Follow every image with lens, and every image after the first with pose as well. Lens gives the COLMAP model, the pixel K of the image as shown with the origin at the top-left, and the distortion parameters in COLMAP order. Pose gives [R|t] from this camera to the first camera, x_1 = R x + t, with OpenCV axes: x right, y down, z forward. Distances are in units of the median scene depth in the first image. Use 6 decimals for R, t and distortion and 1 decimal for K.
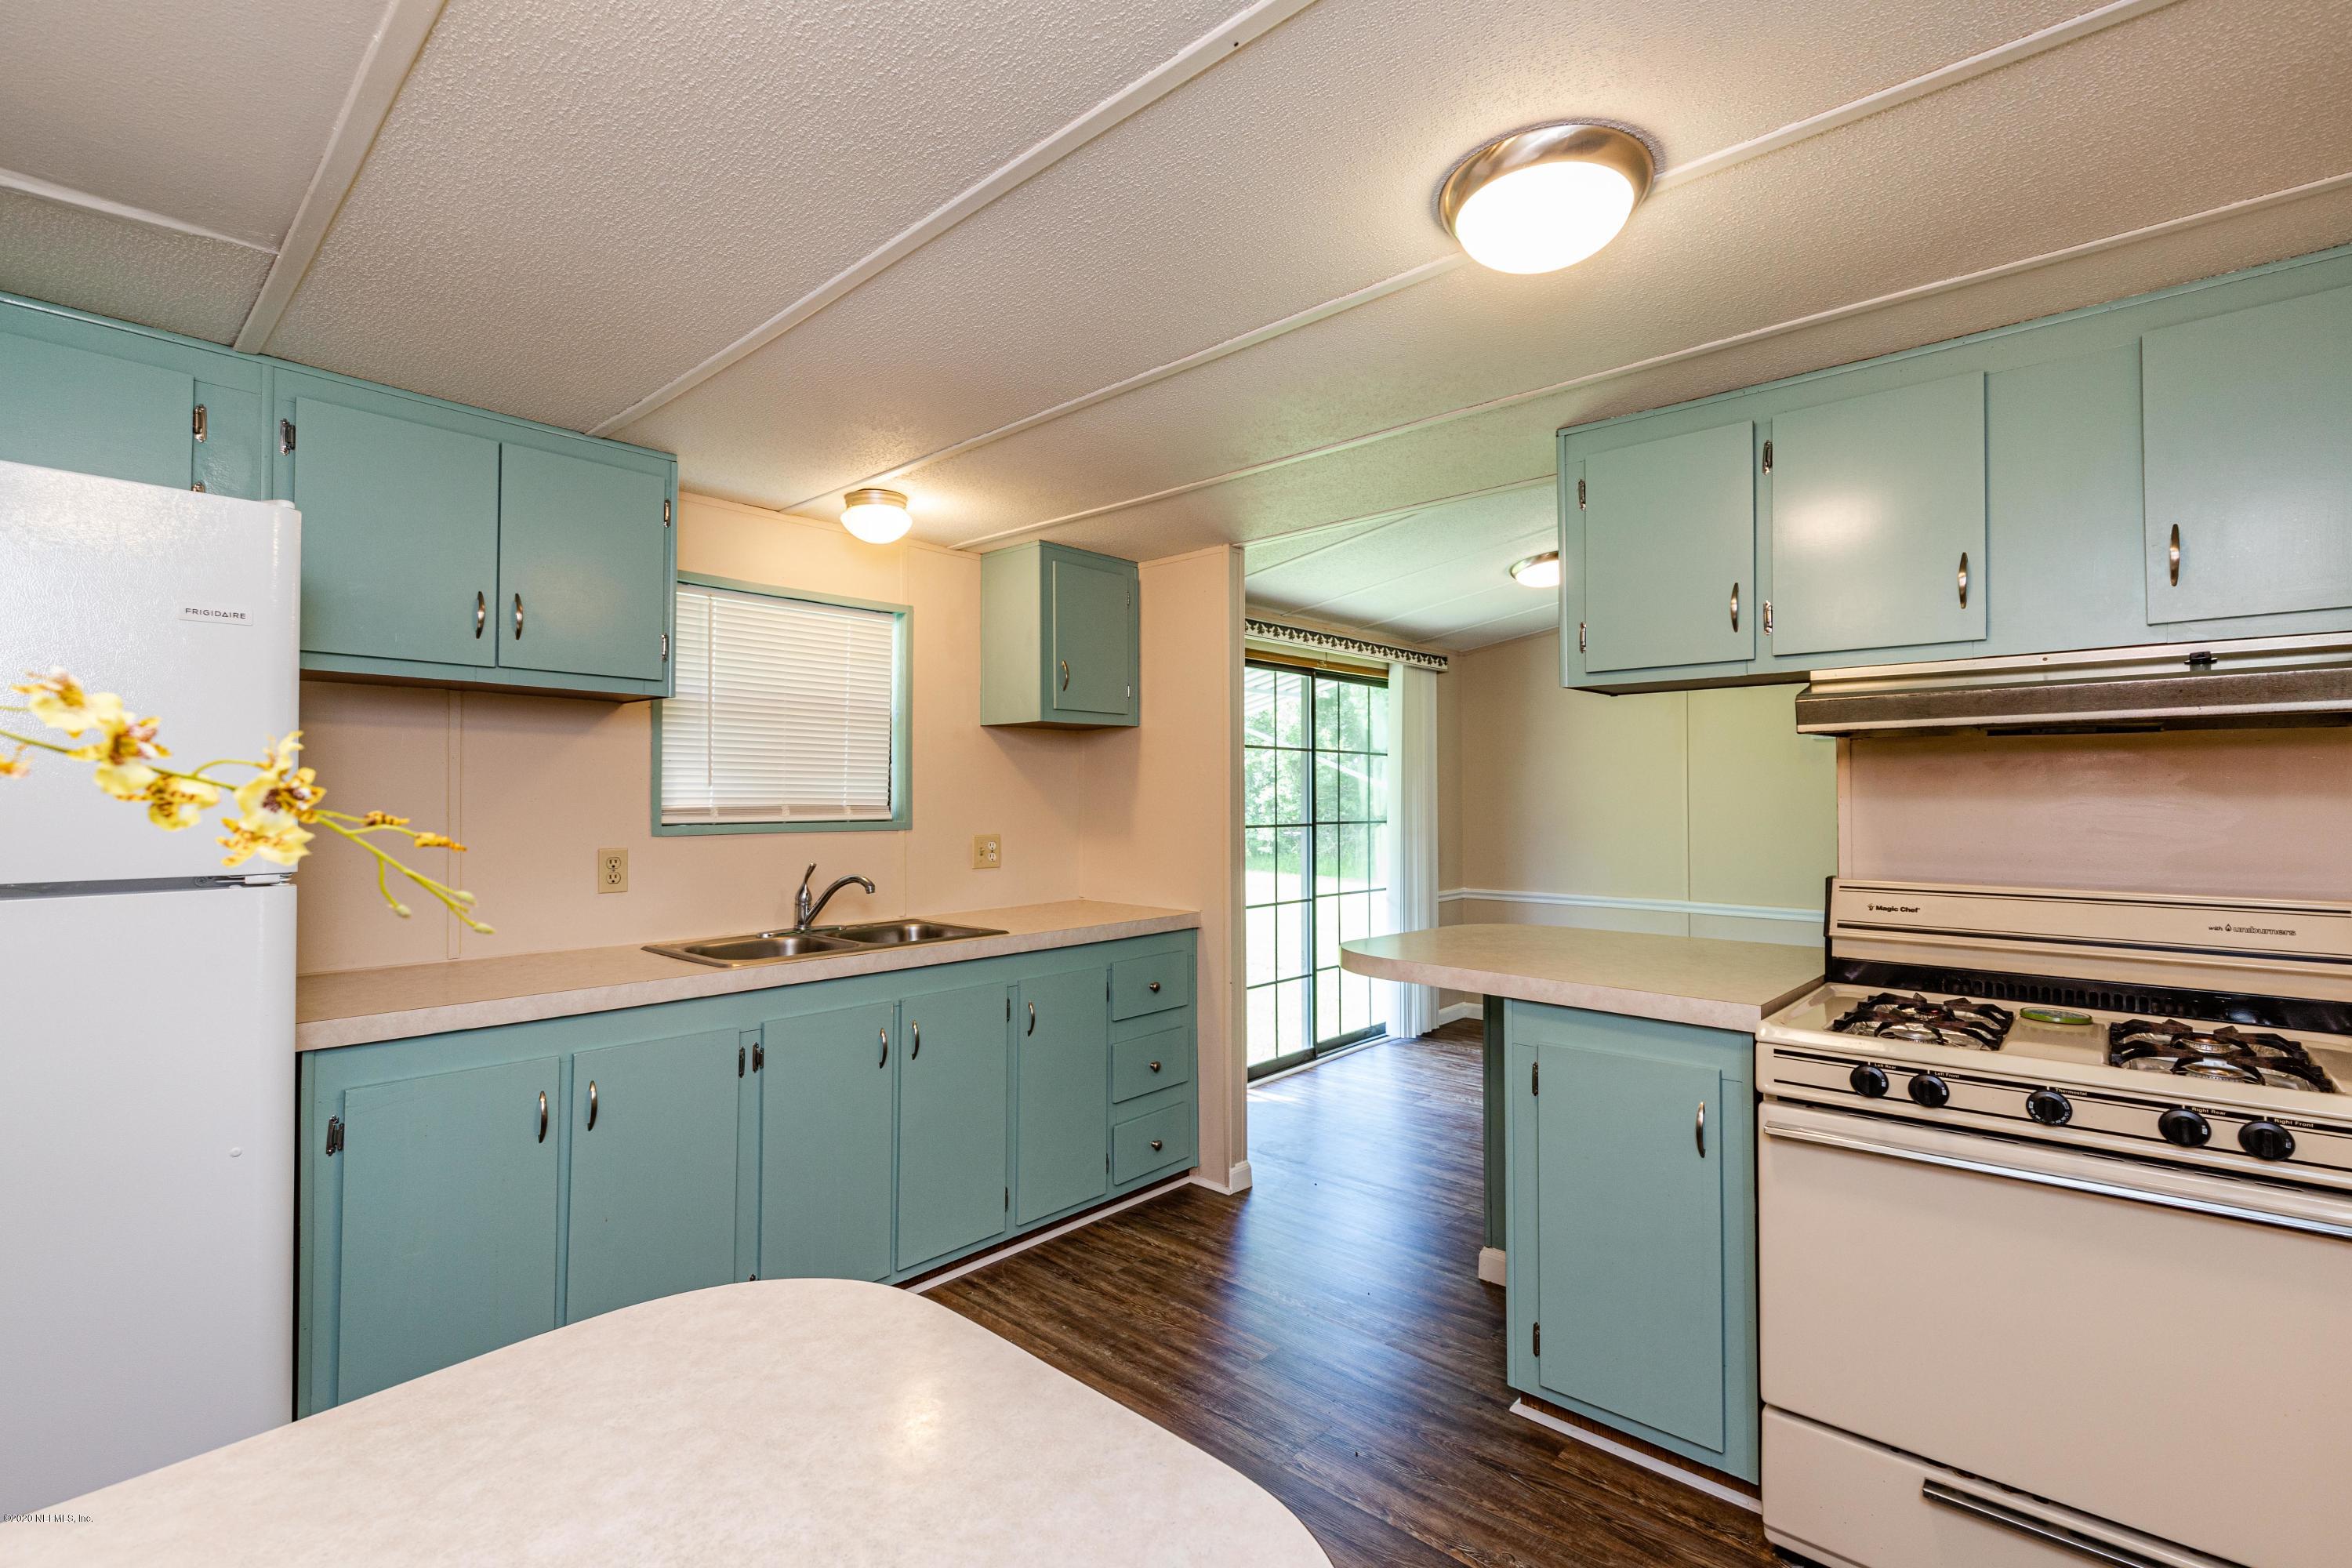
lens RADIAL K [[1060.9, 0, 1157.7], [0, 1060.9, 779.0], [0, 0, 1]] dist [0.009463, -0.000741]
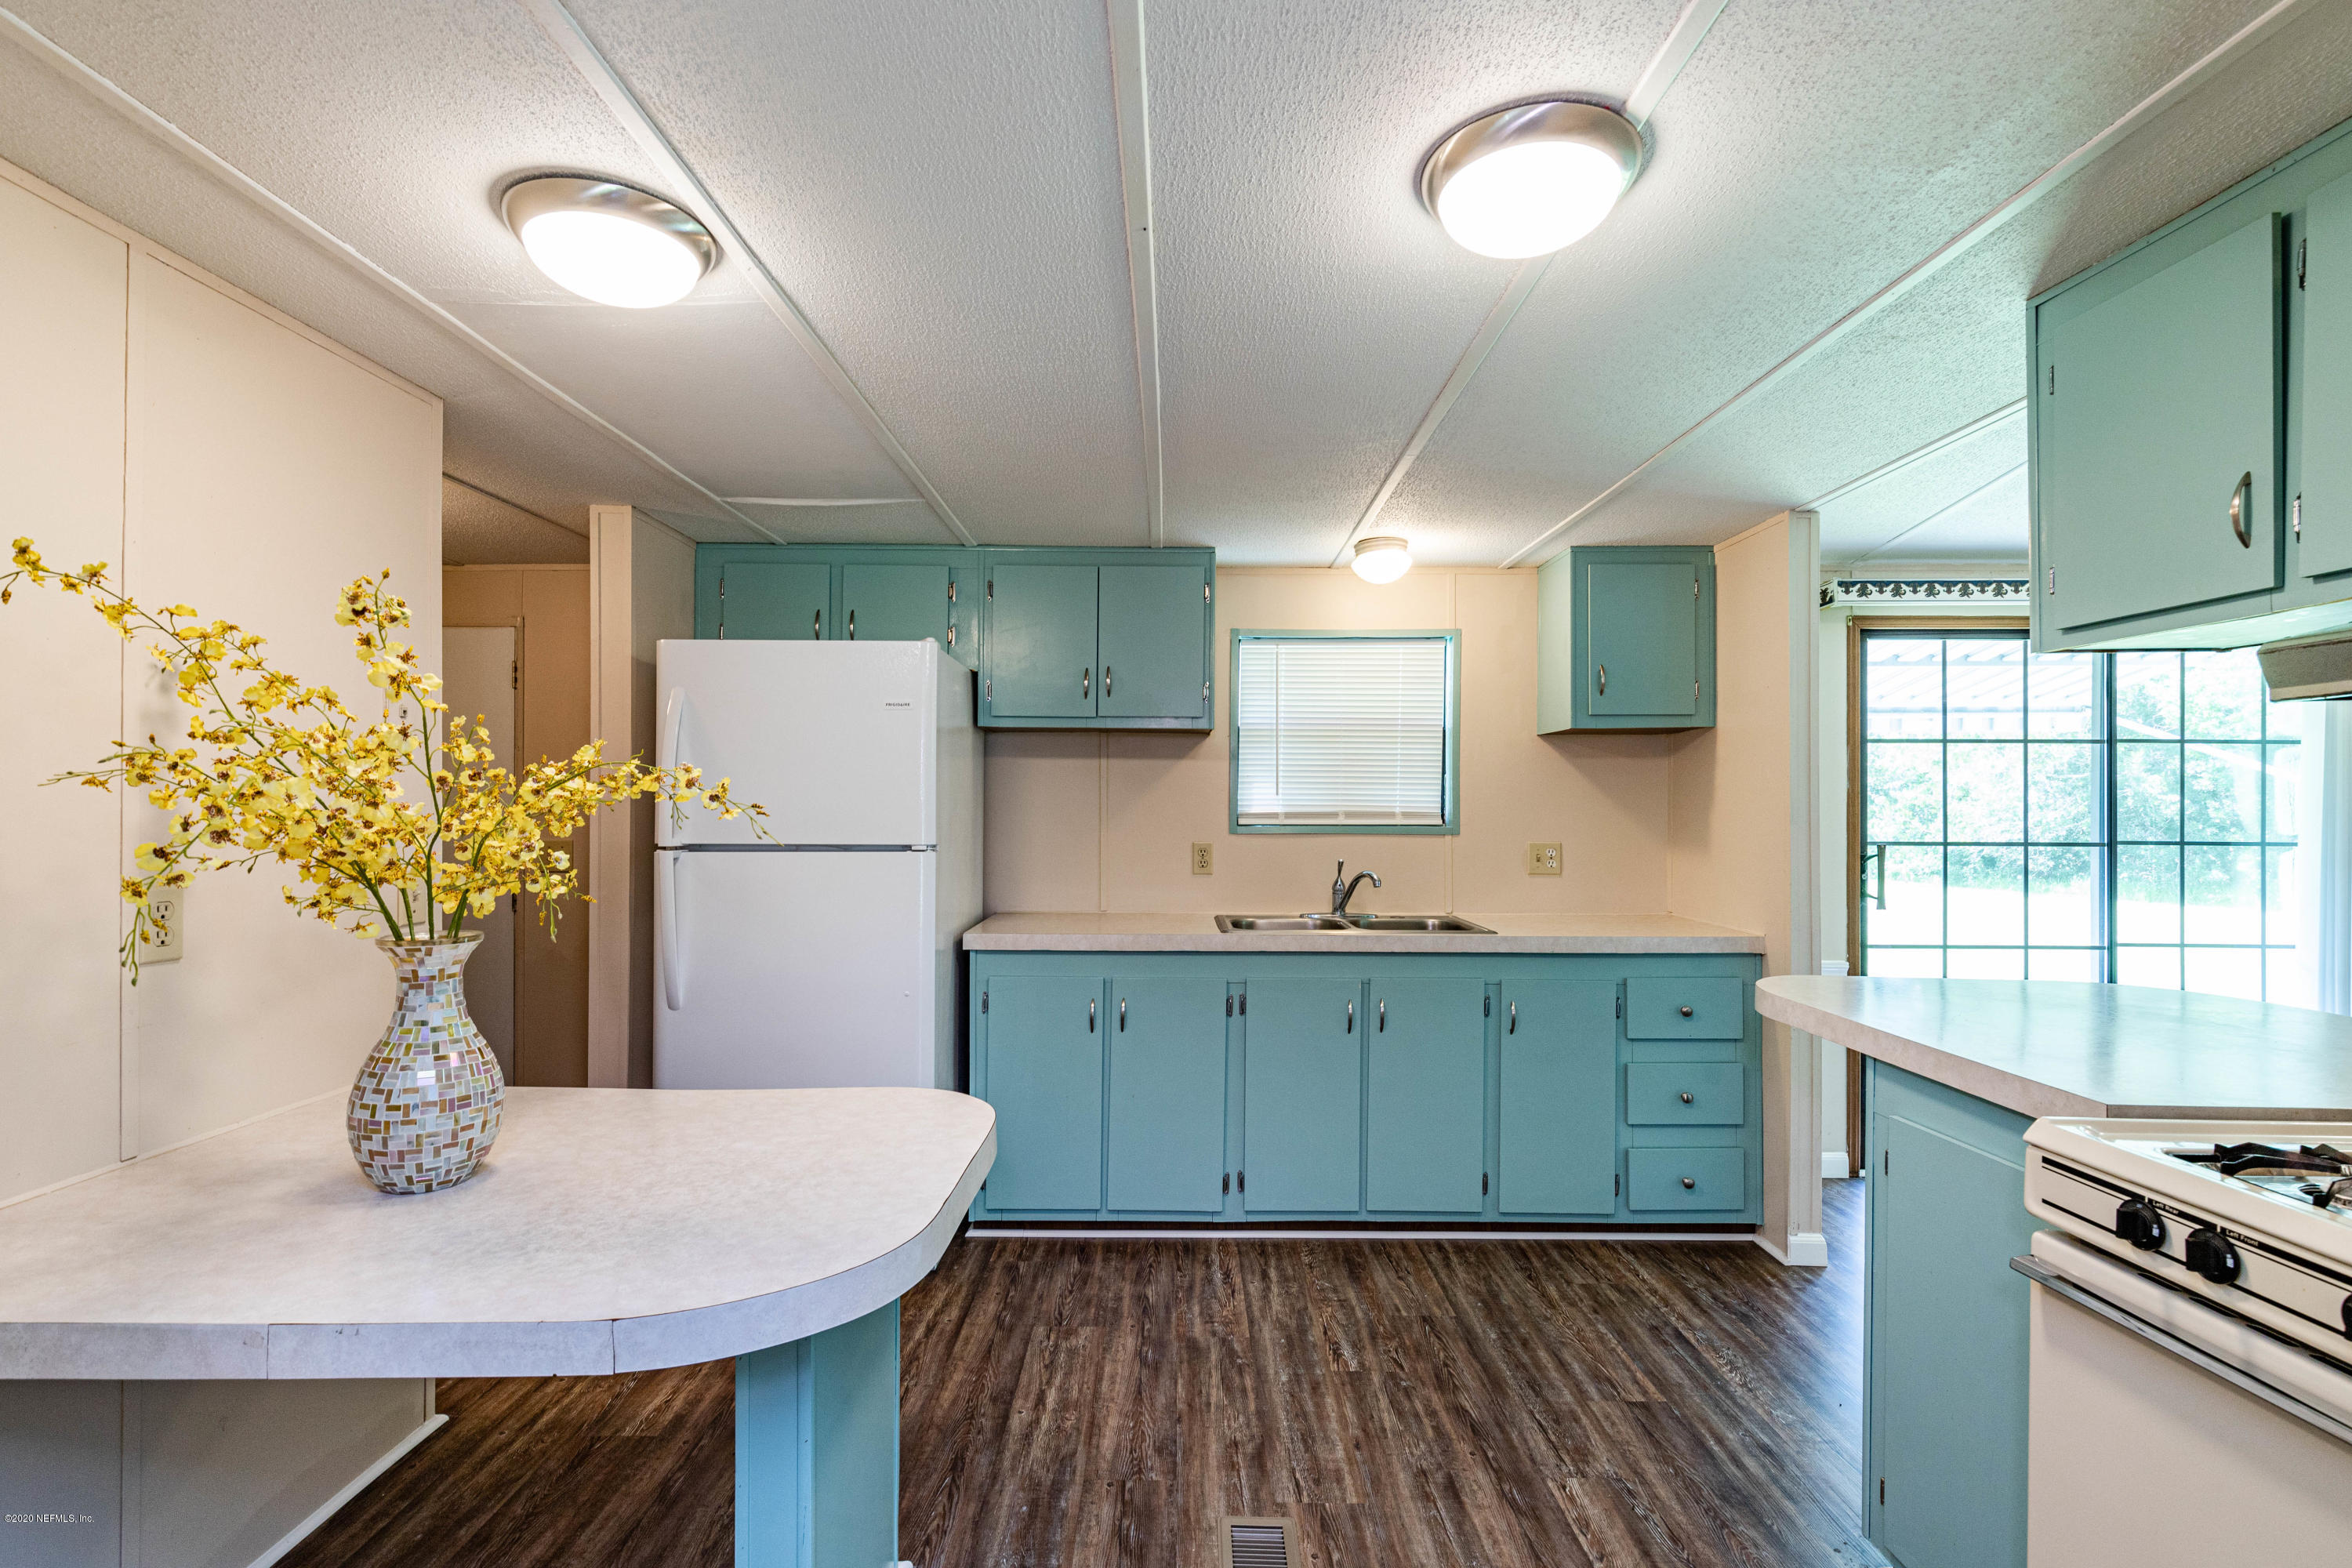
lens RADIAL K [[1060.9, 0, 1163.9], [0, 1060.9, 793.9], [0, 0, 1]] dist [0.009463, -0.000741]
pose [[0.672223, -0.006680, -0.740319, 0.401065], [0.009888, 0.999951, -0.000044, 0.003075], [0.740283, -0.007291, 0.672256, 0.048204]]
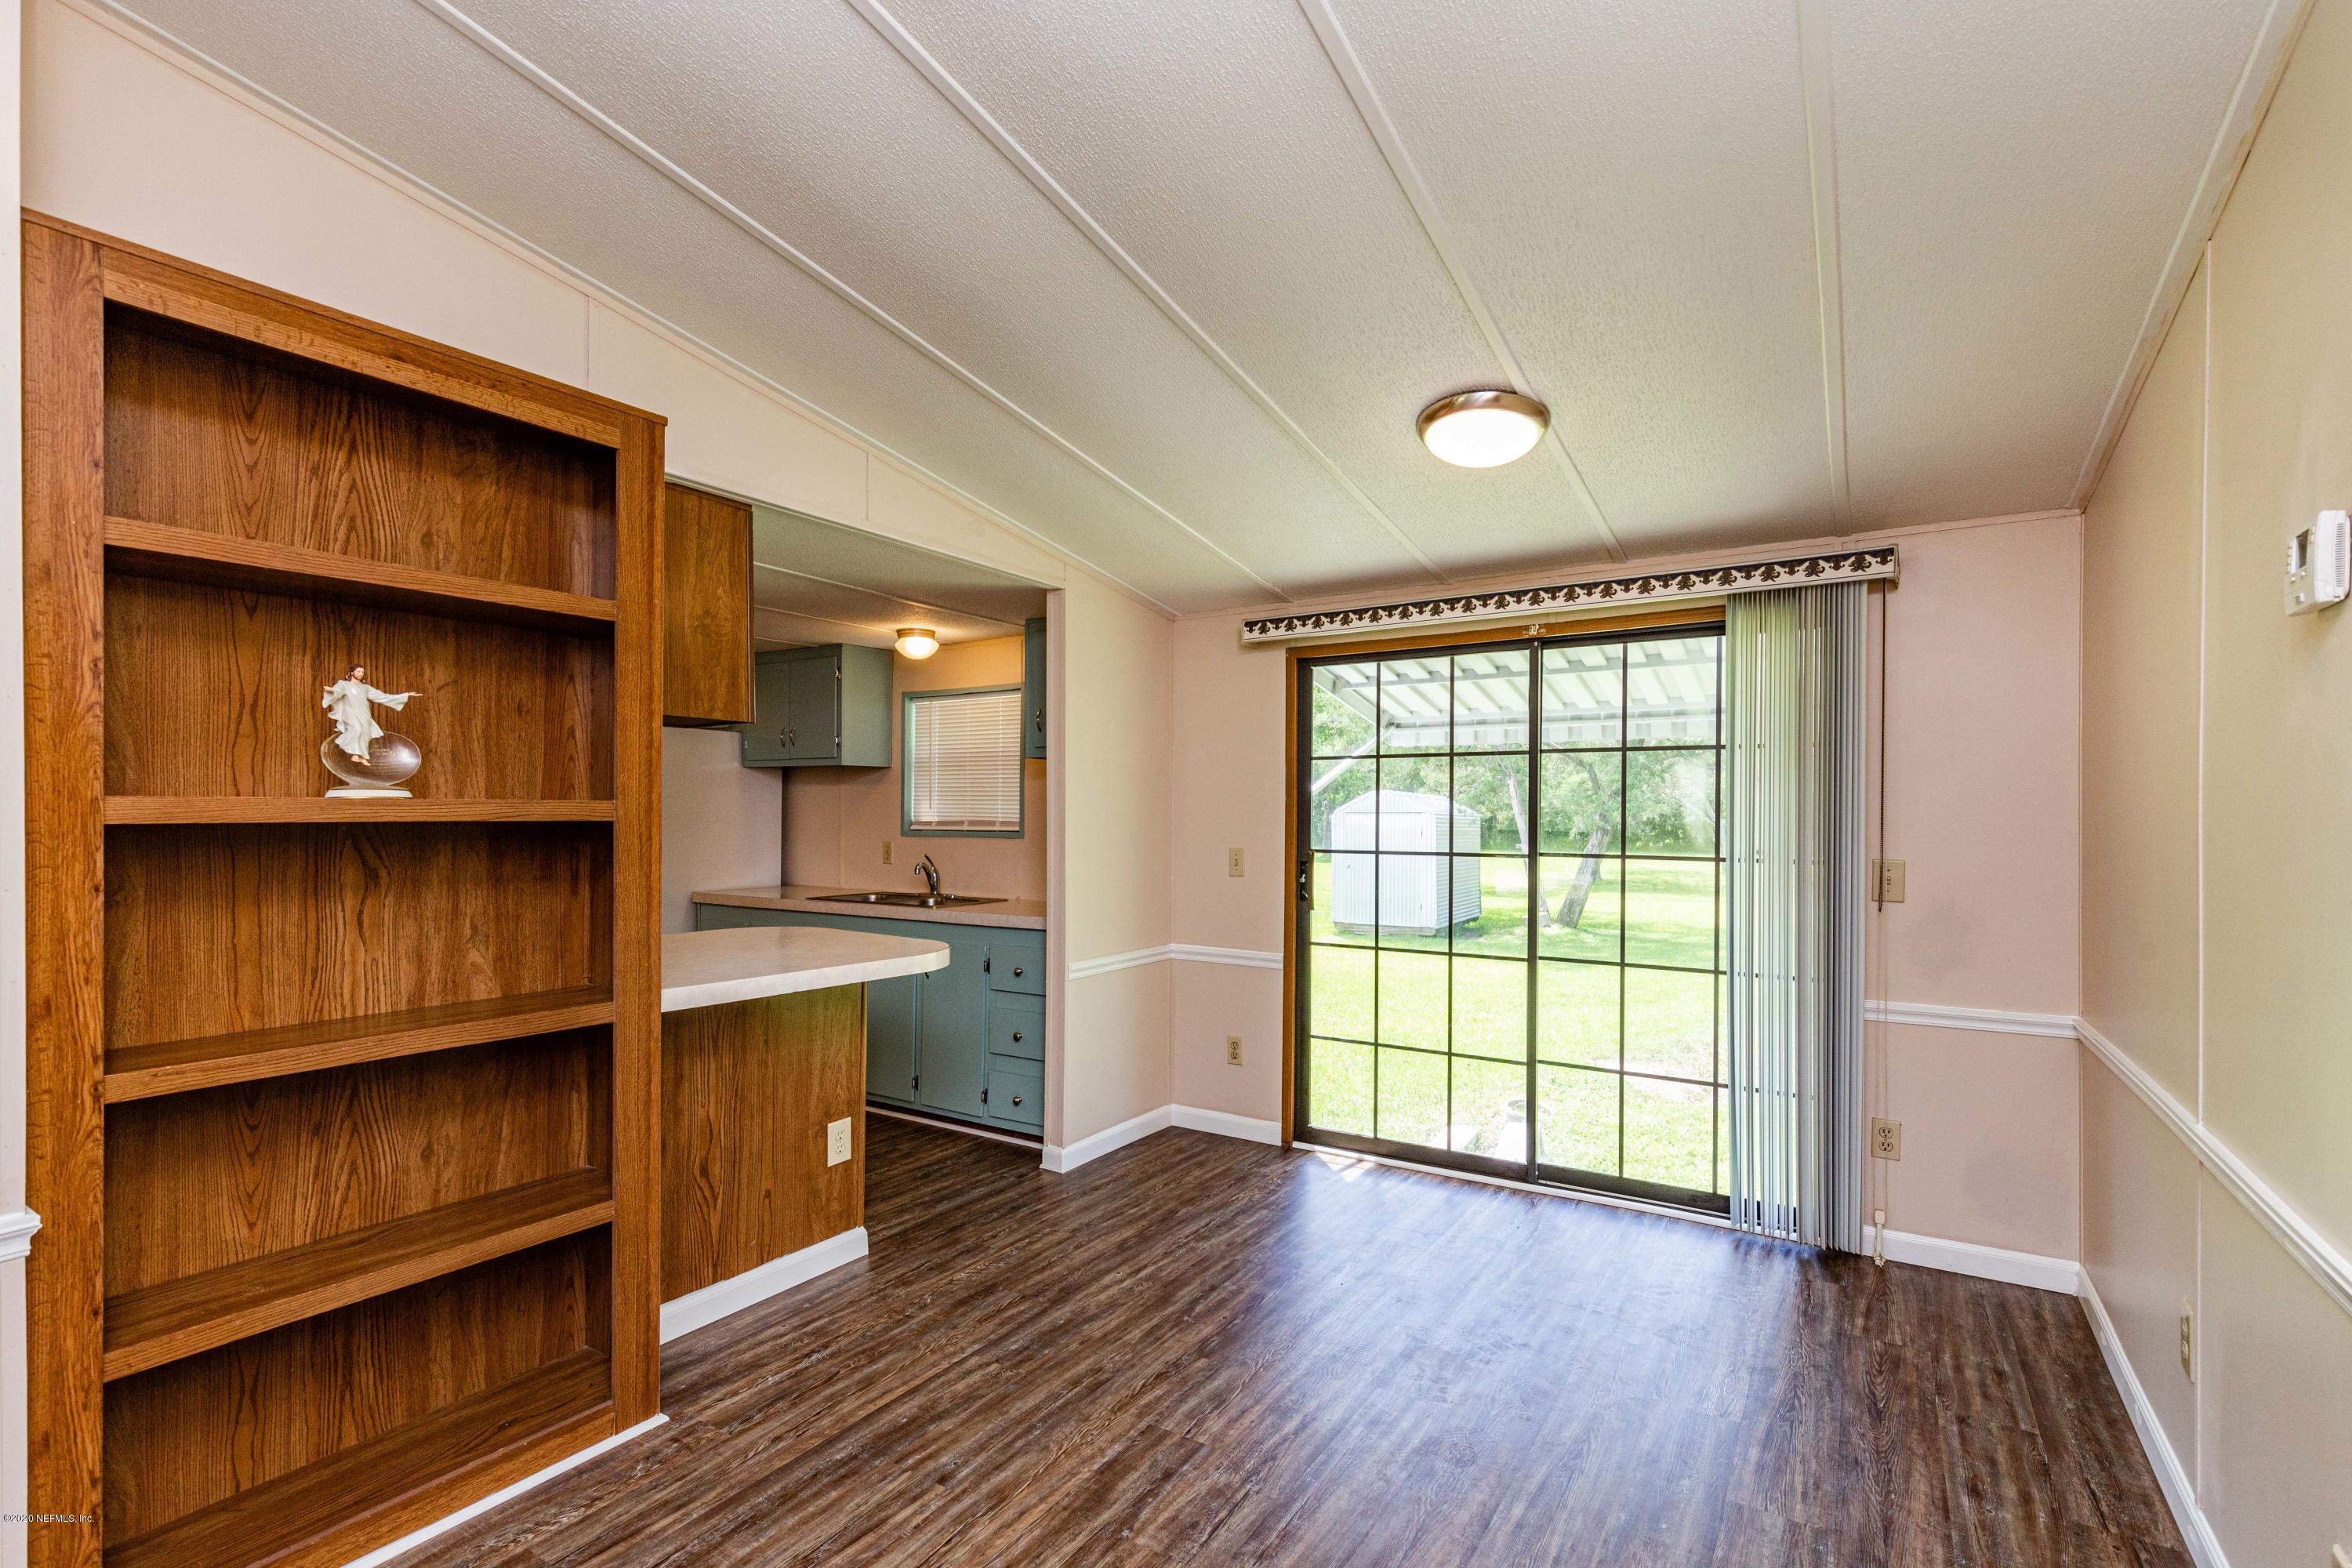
lens RADIAL K [[1060.9, 0, 1177.7], [0, 1060.9, 816.1], [0, 0, 1]] dist [0.009463, -0.000741]
pose [[0.178313, 0.000363, -0.983974, 1.308649], [0.012728, 0.999915, 0.002675, 0.017443], [0.983891, -0.013001, 0.178294, 1.026972]]
